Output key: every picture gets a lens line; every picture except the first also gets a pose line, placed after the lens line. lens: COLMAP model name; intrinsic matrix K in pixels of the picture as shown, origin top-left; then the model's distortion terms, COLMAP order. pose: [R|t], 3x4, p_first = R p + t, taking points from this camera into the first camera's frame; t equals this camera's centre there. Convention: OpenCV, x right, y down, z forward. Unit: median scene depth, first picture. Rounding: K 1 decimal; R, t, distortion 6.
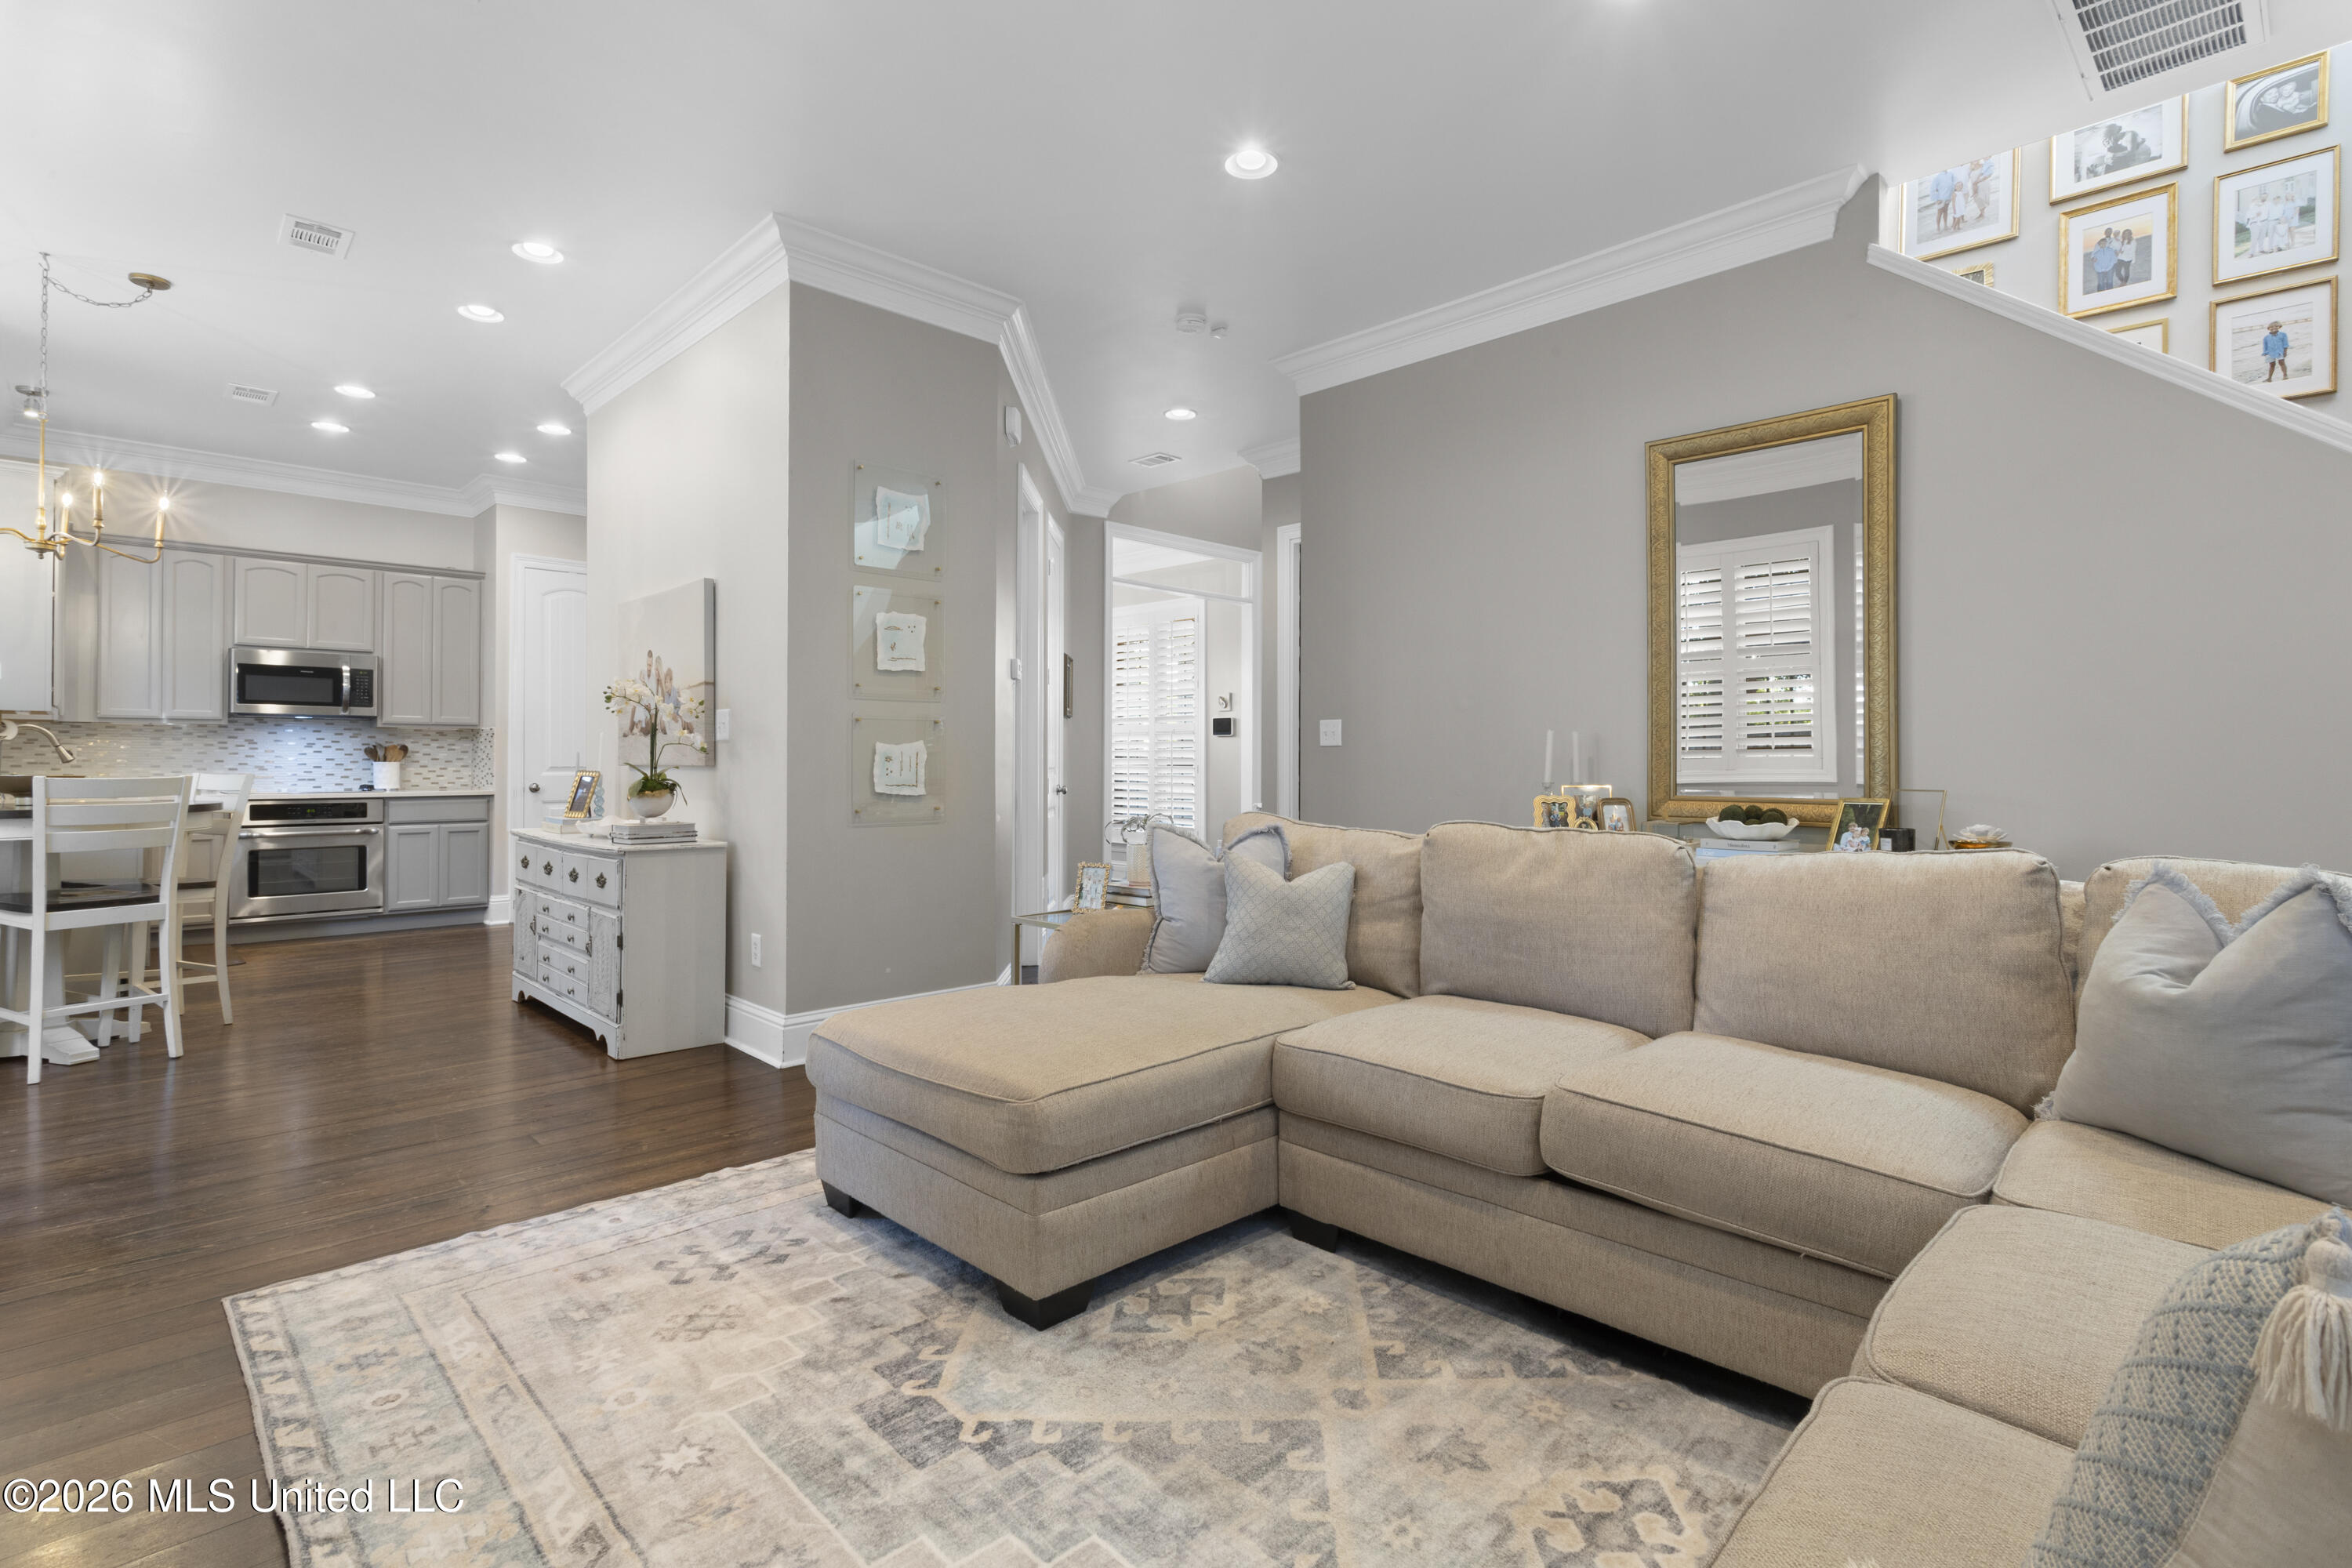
lens RADIAL K [[1111.4, 0, 1180.3], [0, 1111.4, 747.8], [0, 0, 1]] dist [-0.000379, -0.000179]
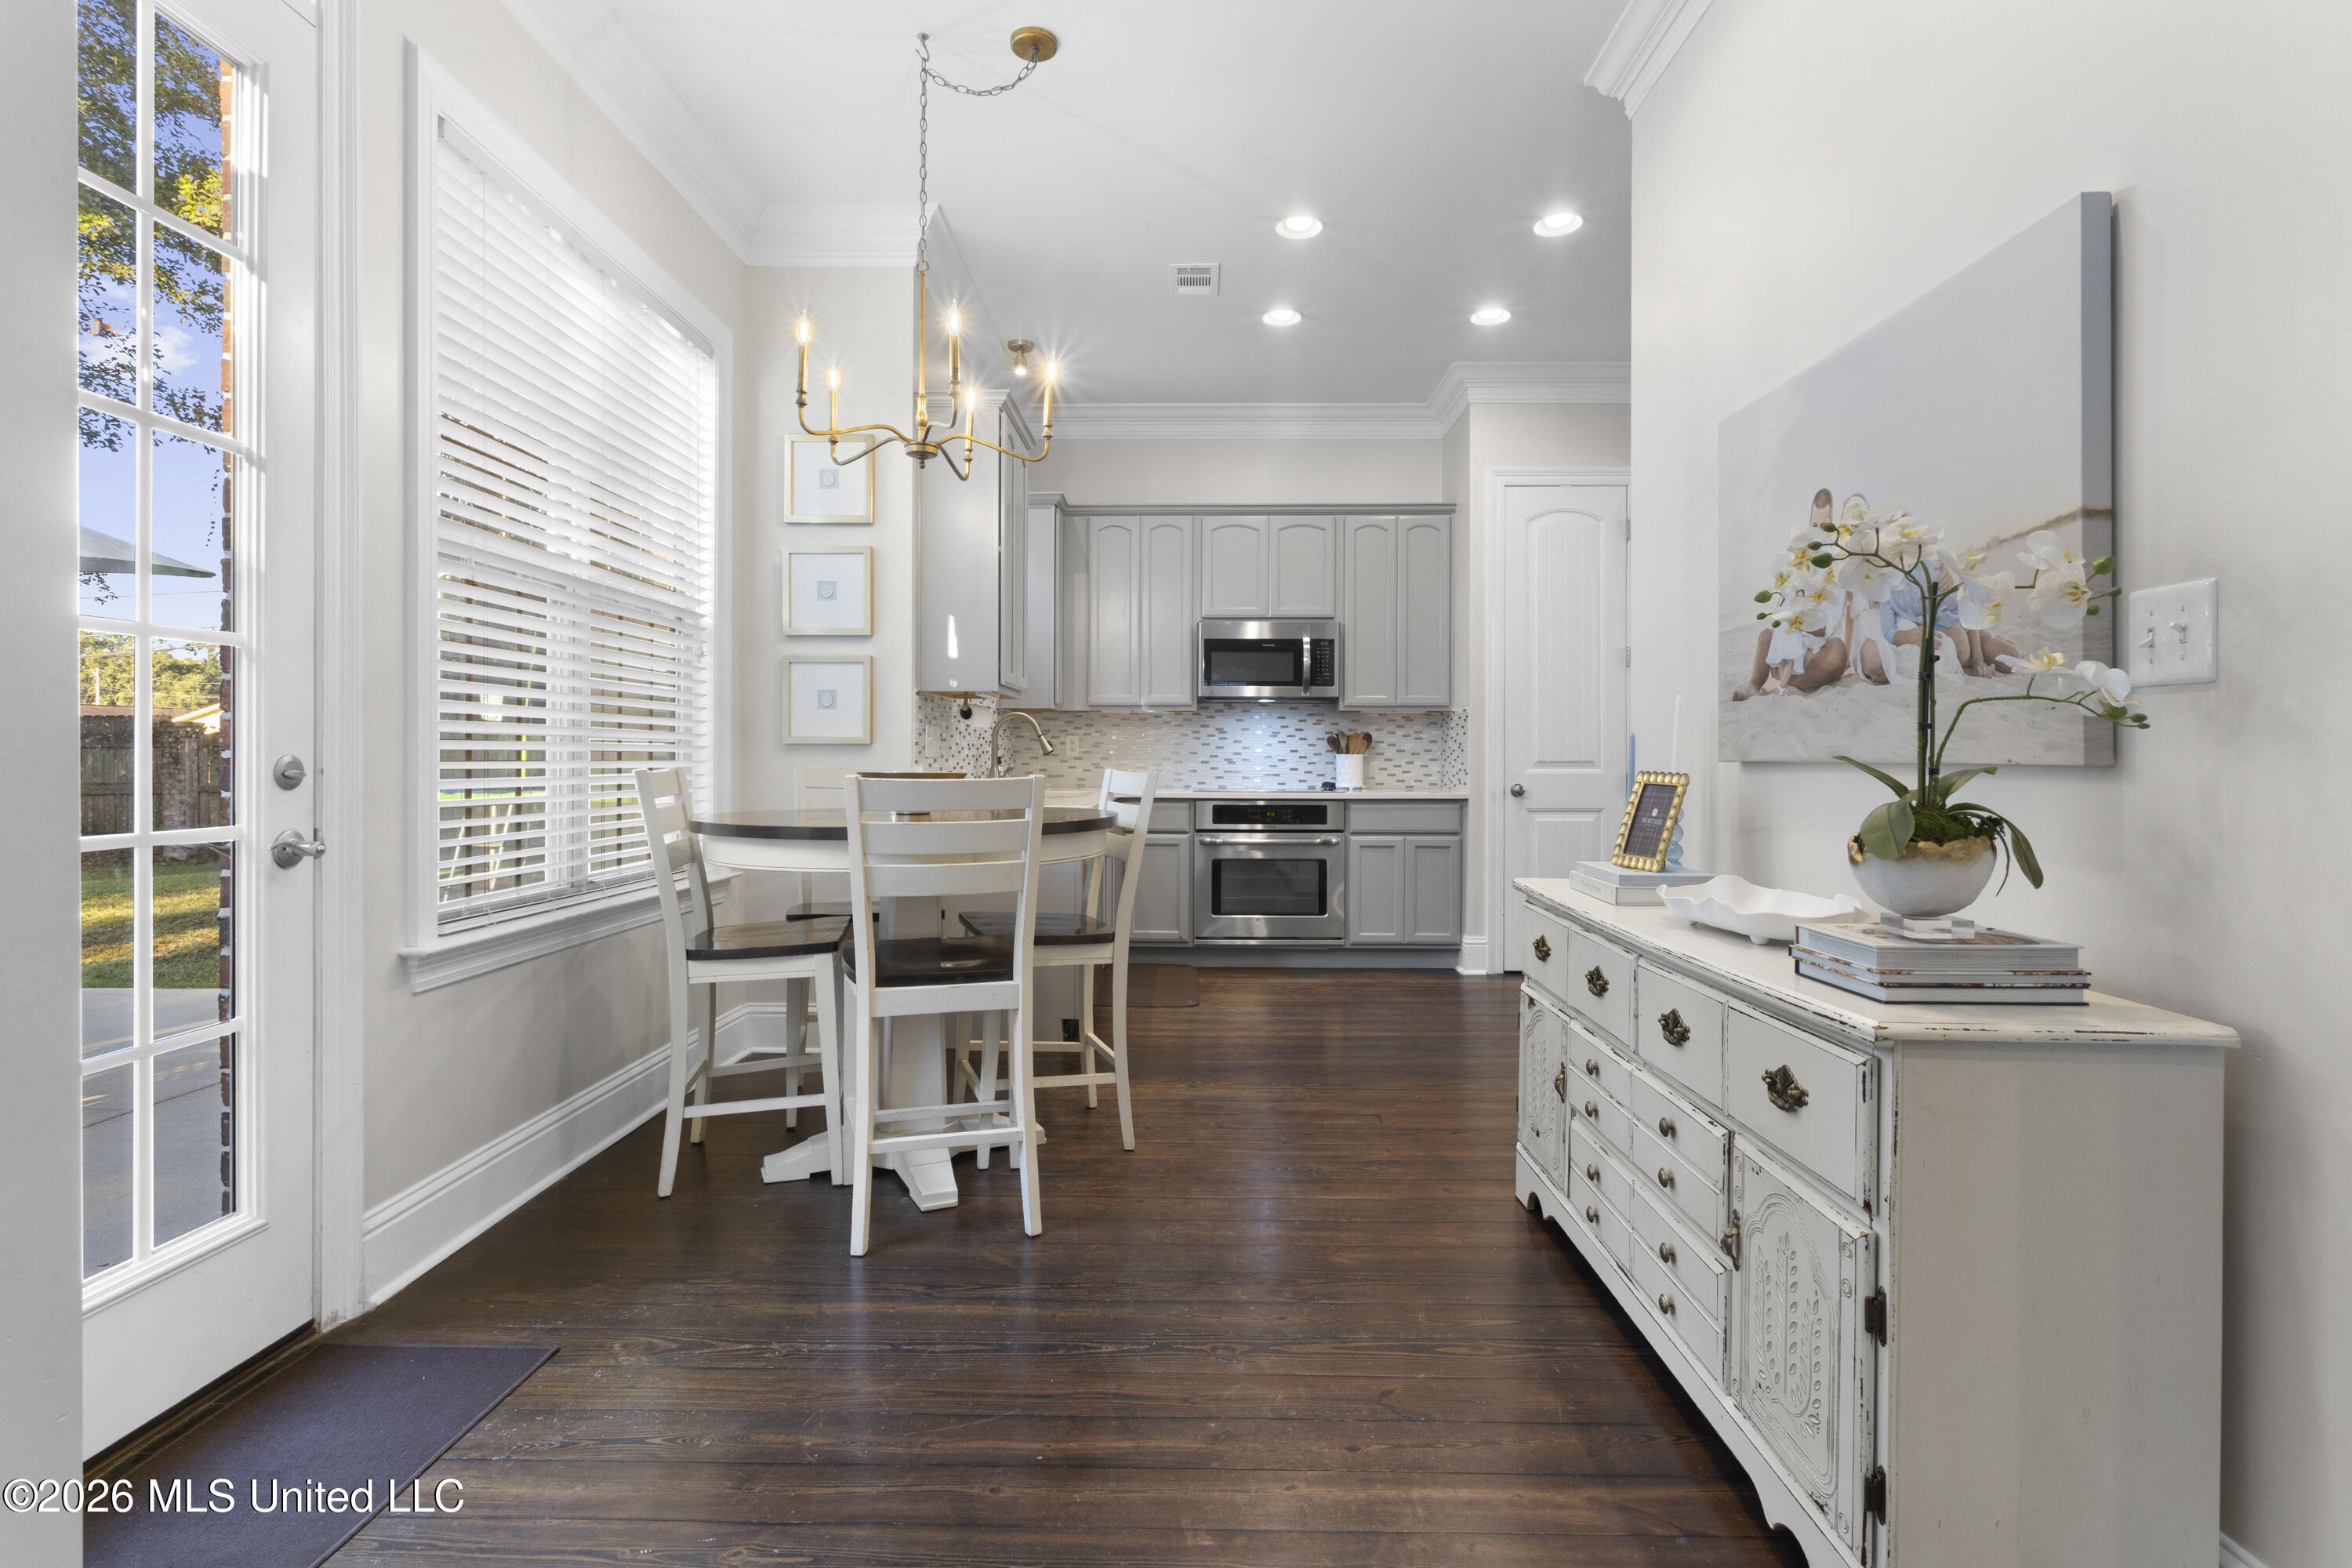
lens RADIAL K [[1110.4, 0, 1166.1], [0, 1110.4, 767.1], [0, 0, 1]] dist [0.000925, 0.000388]
pose [[0.694309, 0.009988, -0.719608, -0.421611], [0.006815, 0.999768, 0.020452, 0.008856], [0.719645, -0.019104, 0.694079, 0.641208]]
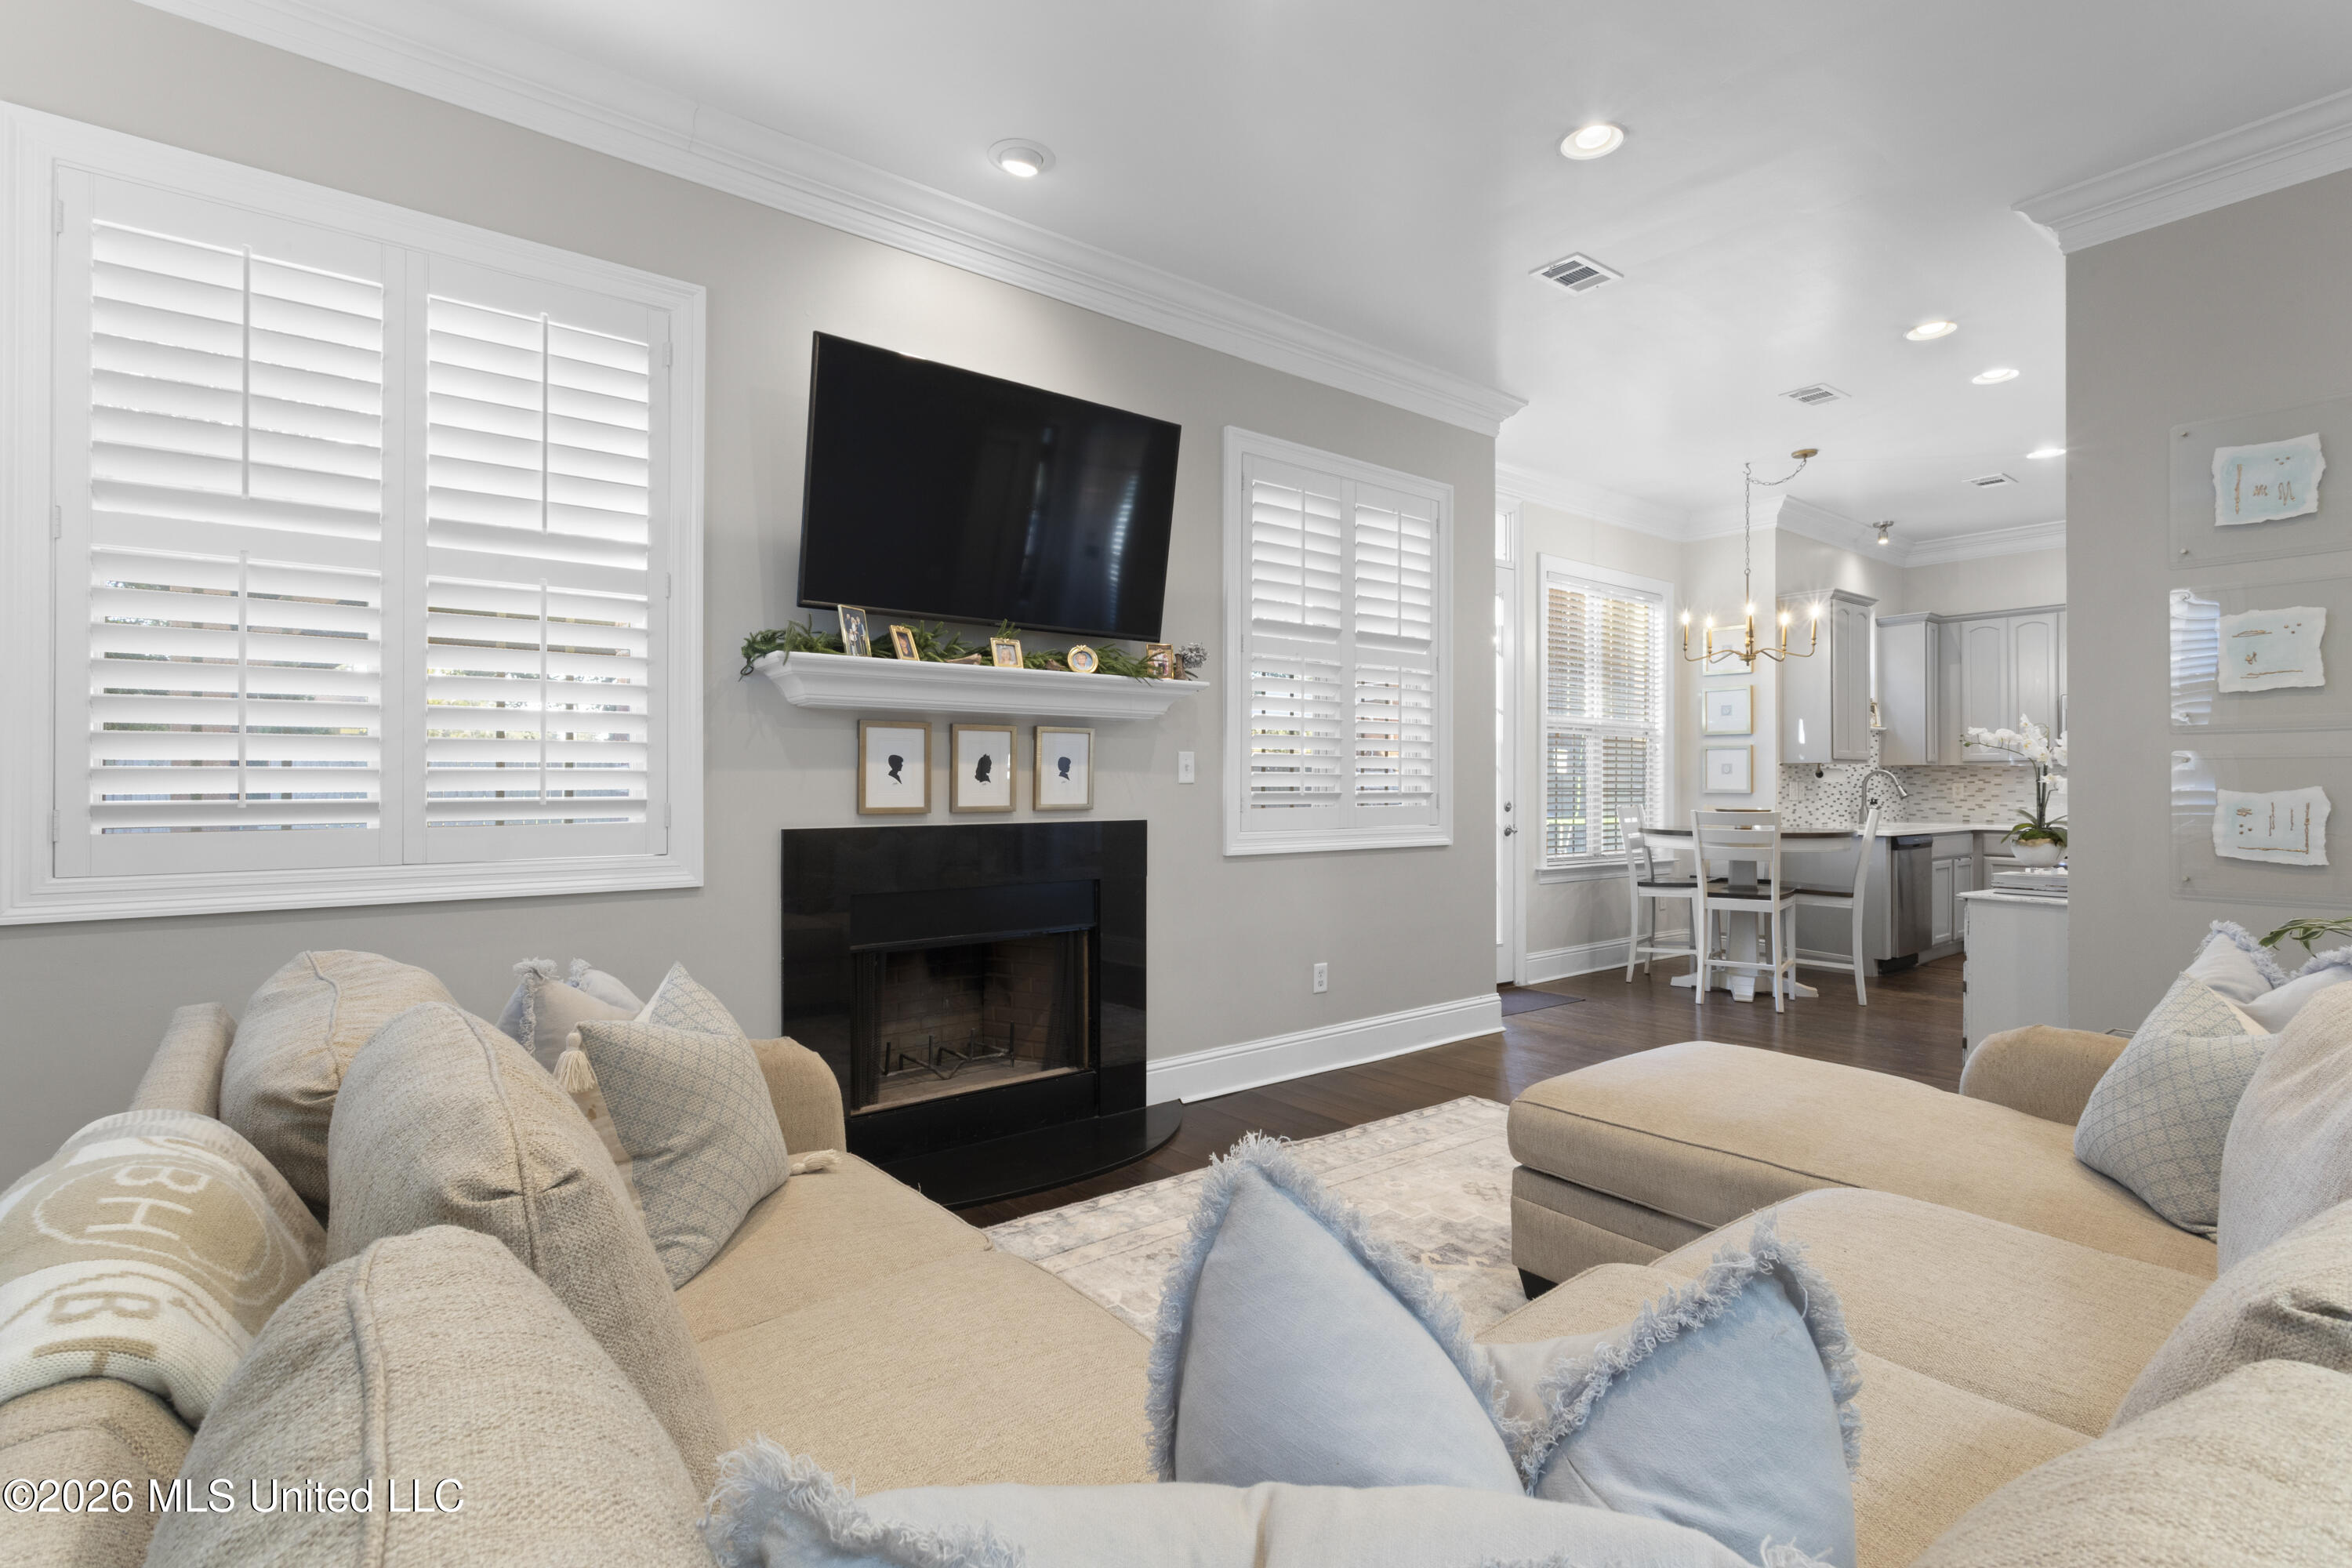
lens RADIAL K [[1110.4, 0, 1166.1], [0, 1110.4, 767.1], [0, 0, 1]] dist [0.000925, 0.000388]
pose [[-0.116553, -0.014929, -0.993072, 0.594116], [0.011627, 0.999798, -0.016395, -0.017269], [0.993116, -0.013458, -0.116356, 0.403517]]
